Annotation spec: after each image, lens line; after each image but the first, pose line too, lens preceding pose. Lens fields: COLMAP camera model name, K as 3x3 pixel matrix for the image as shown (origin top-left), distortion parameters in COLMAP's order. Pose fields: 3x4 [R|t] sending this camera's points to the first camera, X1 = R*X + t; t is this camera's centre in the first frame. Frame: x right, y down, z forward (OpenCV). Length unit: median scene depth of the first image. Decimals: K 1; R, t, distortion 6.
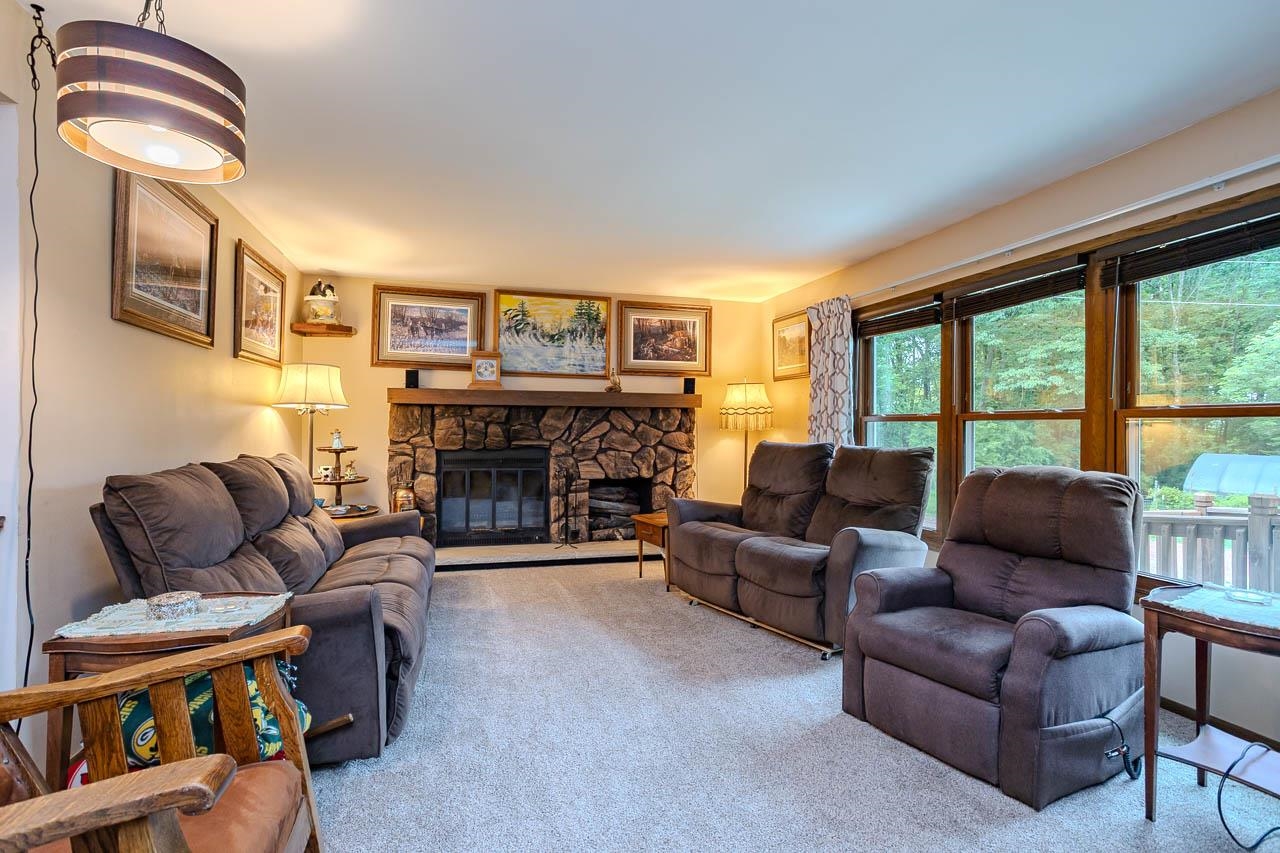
lens RADIAL K [[613.6, 0, 691.7], [0, 613.6, 421.1], [0, 0, 1]] dist [-0.043975, 0.024521]
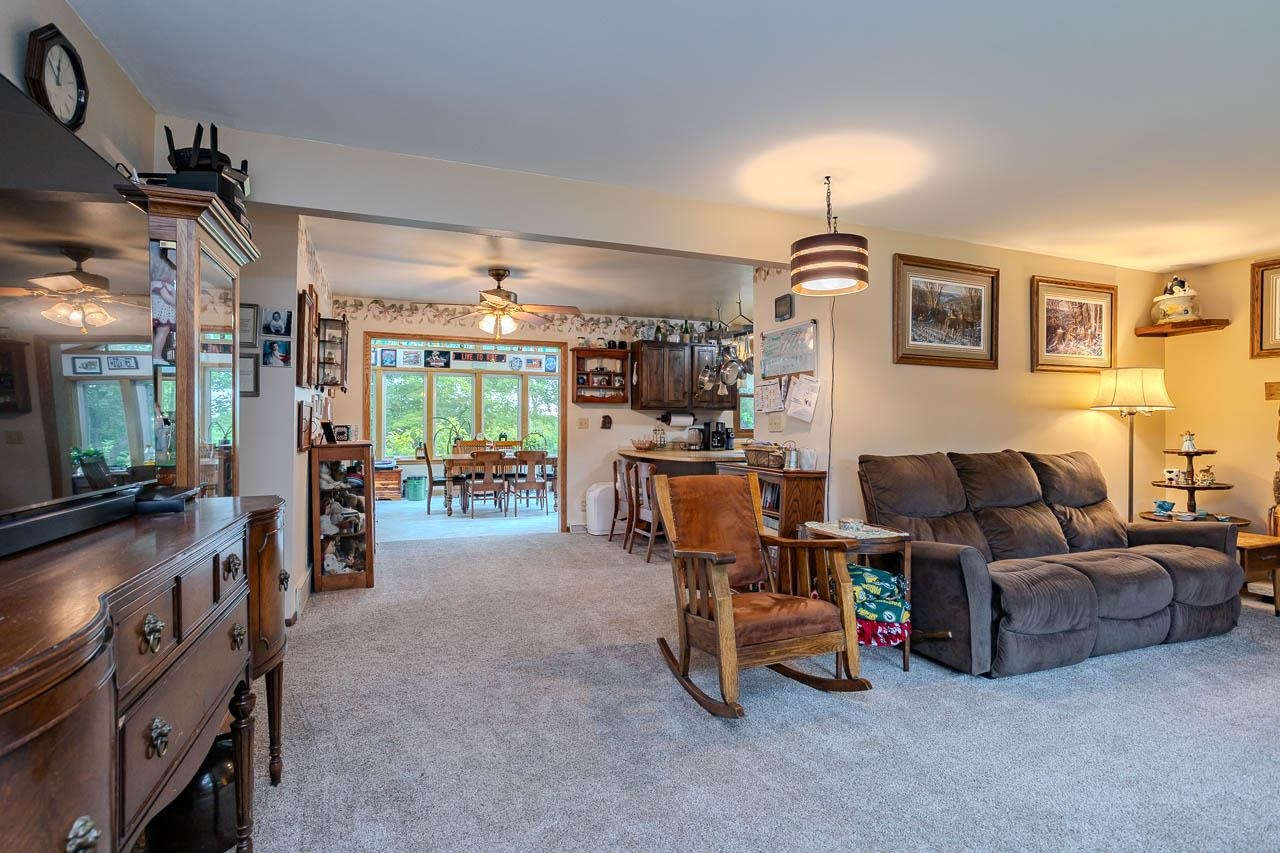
lens RADIAL K [[613.6, 0, 650.5], [0, 613.6, 417.6], [0, 0, 1]] dist [-0.043975, 0.024521]
pose [[0.130202, -0.018278, -0.991319, 0.210322], [0.007832, 0.999818, -0.017406, 0.001901], [0.991457, -0.005498, 0.130322, 0.037708]]
